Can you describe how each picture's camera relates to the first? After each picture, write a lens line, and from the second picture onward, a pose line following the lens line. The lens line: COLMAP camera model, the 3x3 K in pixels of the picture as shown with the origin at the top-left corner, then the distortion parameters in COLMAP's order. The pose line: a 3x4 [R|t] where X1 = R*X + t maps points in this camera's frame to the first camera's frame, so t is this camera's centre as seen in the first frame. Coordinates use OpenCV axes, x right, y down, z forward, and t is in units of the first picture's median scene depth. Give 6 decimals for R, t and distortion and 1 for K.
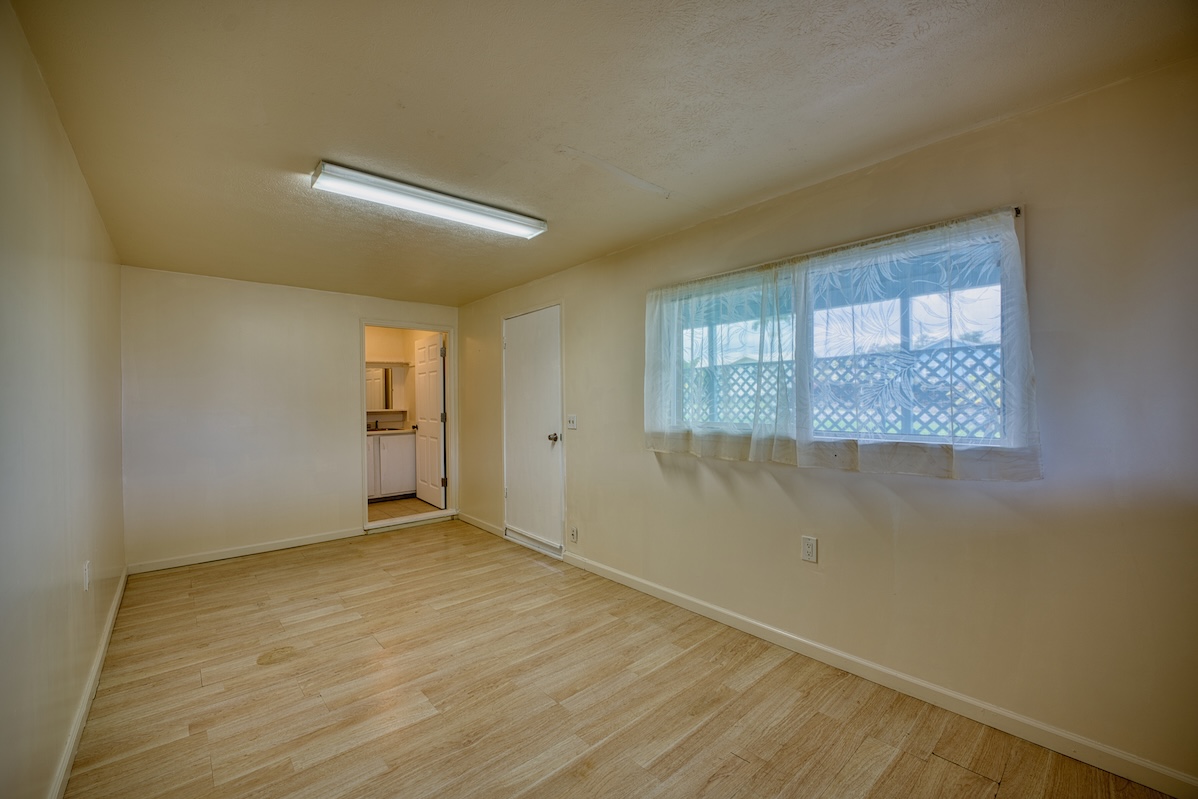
lens RADIAL K [[486.6, 0, 598.3], [0, 486.6, 402.5], [0, 0, 1]] dist [-0.027609, 0.001761]
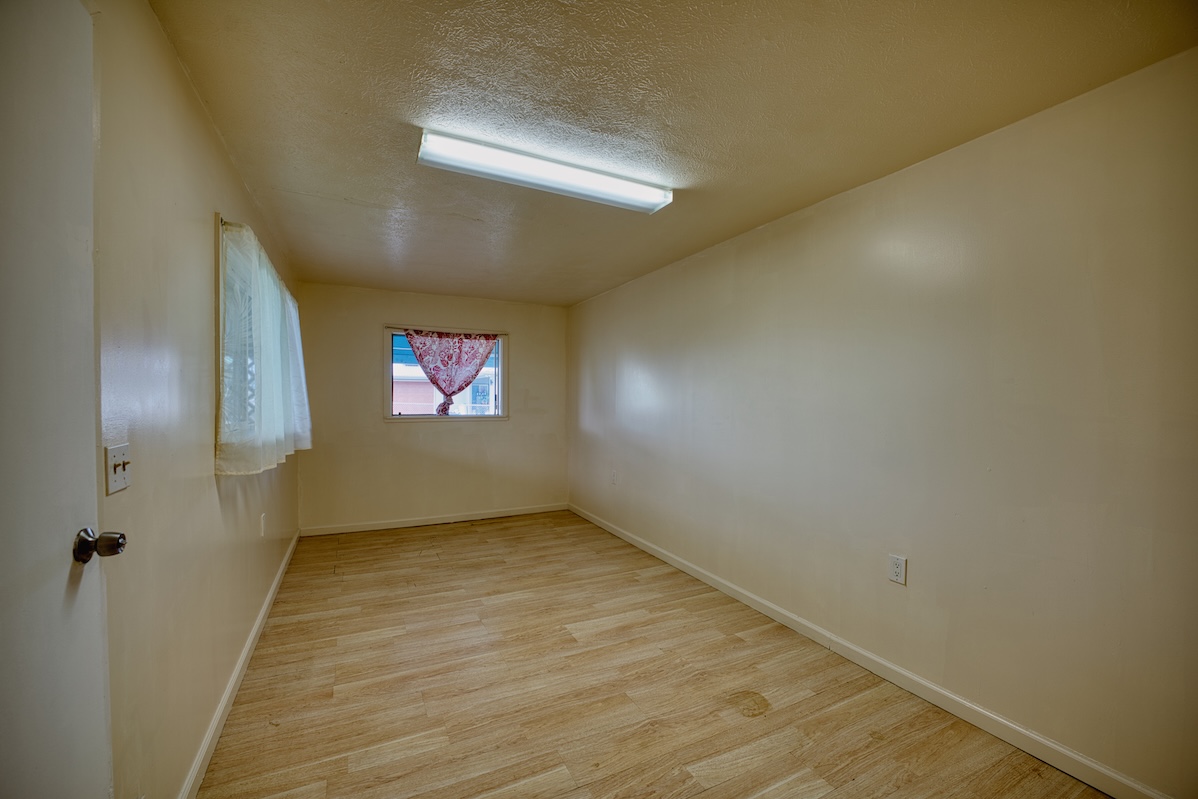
lens RADIAL K [[486.6, 0, 600.6], [0, 486.6, 401.9], [0, 0, 1]] dist [-0.027609, 0.001761]
pose [[-0.966984, 0.003441, 0.254816, -0.679960], [0.005705, 0.999951, 0.008144, -0.000825], [-0.254775, 0.009328, -0.966955, 1.989357]]
